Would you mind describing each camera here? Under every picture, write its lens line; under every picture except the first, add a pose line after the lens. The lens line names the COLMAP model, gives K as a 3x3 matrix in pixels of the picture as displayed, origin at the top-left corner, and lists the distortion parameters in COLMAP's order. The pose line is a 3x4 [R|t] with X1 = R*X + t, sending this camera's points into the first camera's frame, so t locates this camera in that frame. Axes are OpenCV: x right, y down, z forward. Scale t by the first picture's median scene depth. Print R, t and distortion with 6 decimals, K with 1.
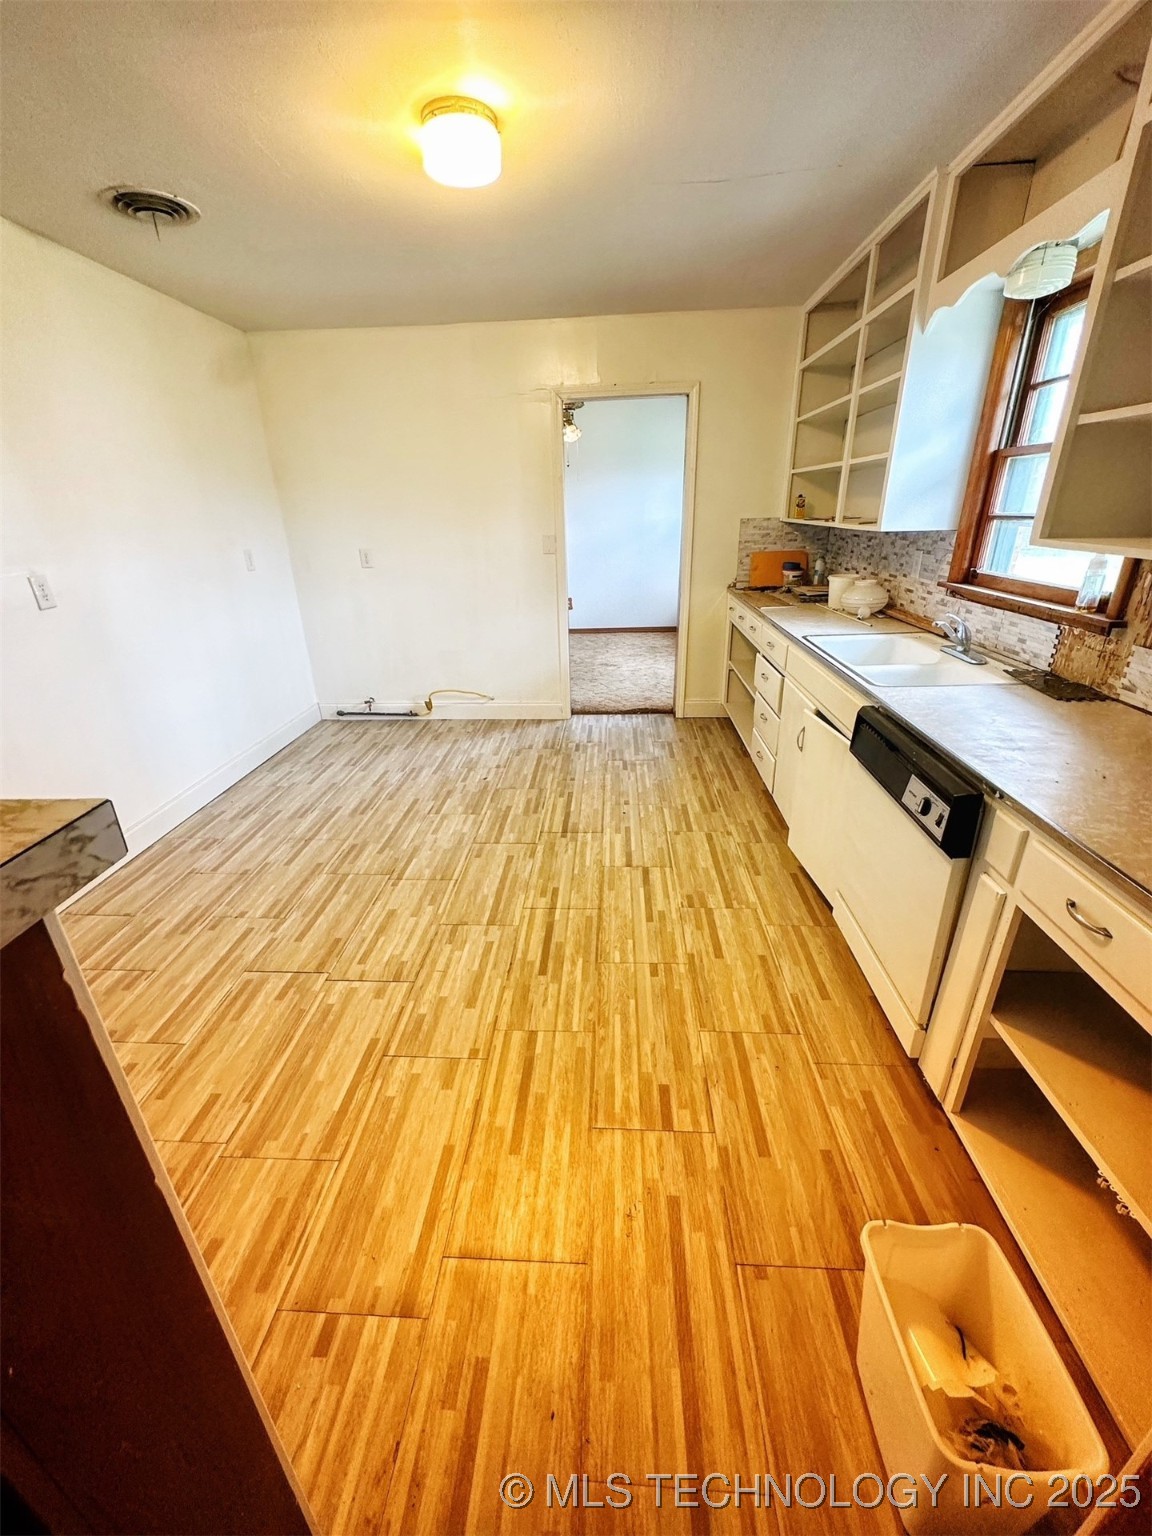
lens RADIAL K [[613.6, 0, 569.2], [0, 613.6, 764.2], [0, 0, 1]] dist [-0.002053, 0.000256]
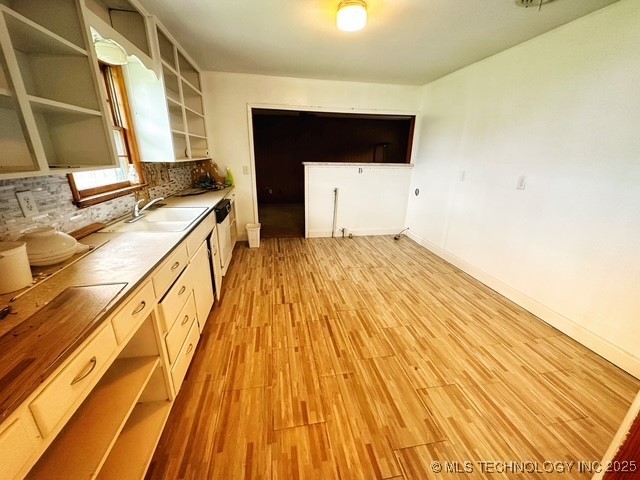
lens RADIAL K [[255.7, 0, 320.5], [0, 255.7, 239.4], [0, 0, 1]] dist [-0.002053, 0.000256]
pose [[-0.969231, 0.083898, -0.231414, 0.171705], [-0.091090, 0.751135, 0.653834, -0.584264], [0.228678, 0.654796, -0.720381, 1.401805]]
